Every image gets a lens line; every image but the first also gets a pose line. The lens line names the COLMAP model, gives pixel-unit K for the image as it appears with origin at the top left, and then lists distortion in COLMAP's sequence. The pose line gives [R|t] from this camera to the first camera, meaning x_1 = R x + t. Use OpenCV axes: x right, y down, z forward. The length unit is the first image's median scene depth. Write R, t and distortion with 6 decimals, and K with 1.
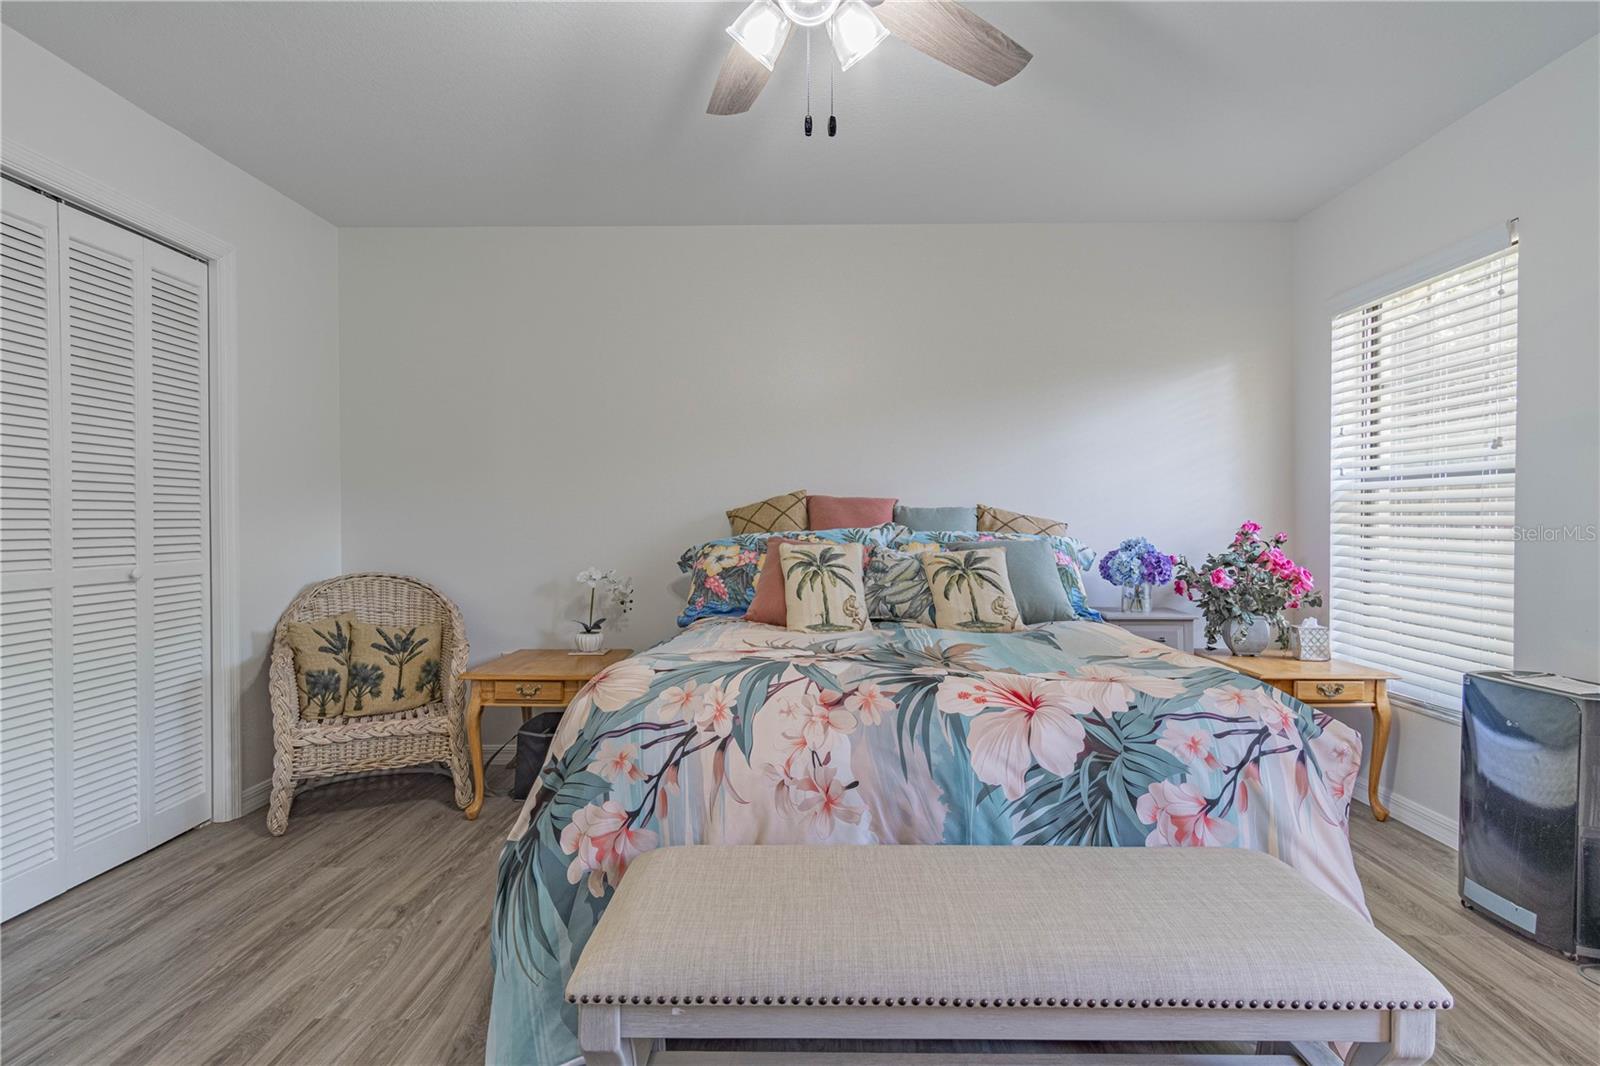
lens RADIAL K [[847.7, 0, 801.3], [0, 847.7, 530.6], [0, 0, 1]] dist [0.005862, 0.000168]
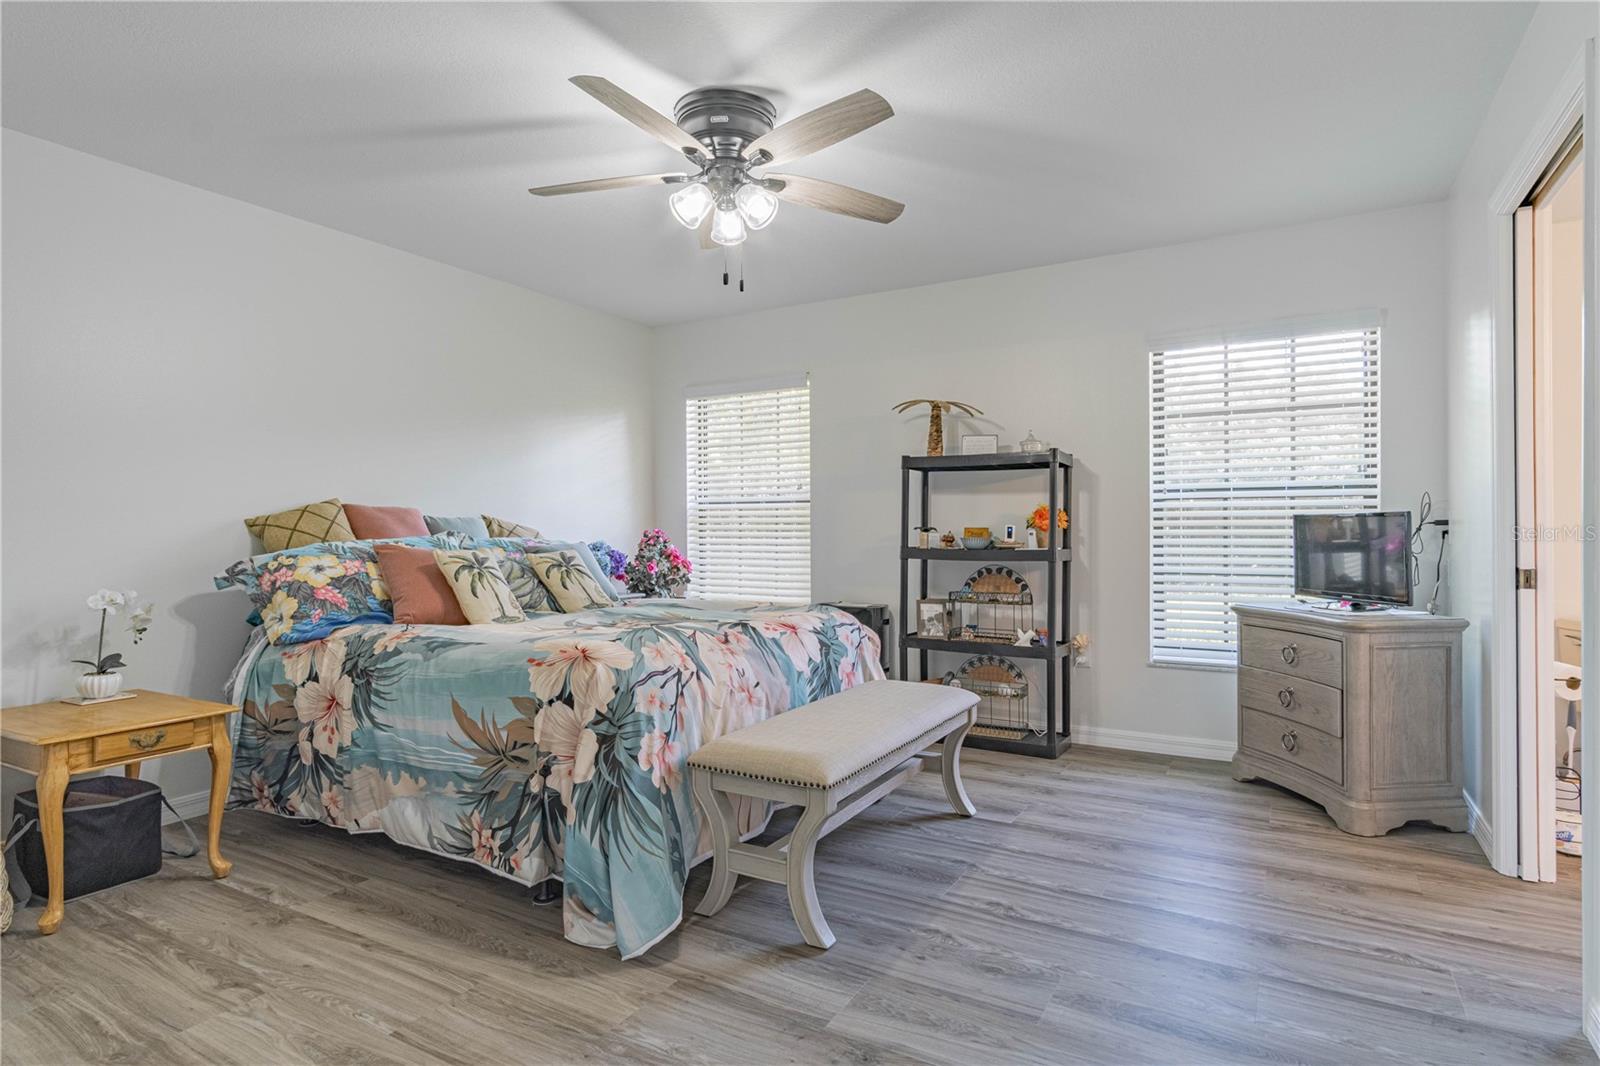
lens RADIAL K [[847.7, 0, 798.9], [0, 847.7, 528.0], [0, 0, 1]] dist [0.005862, 0.000168]
pose [[0.491683, -0.002880, 0.870770, -1.292945], [0.017044, 0.999835, -0.006317, 0.003573], [-0.870608, 0.017947, 0.491651, 0.103505]]
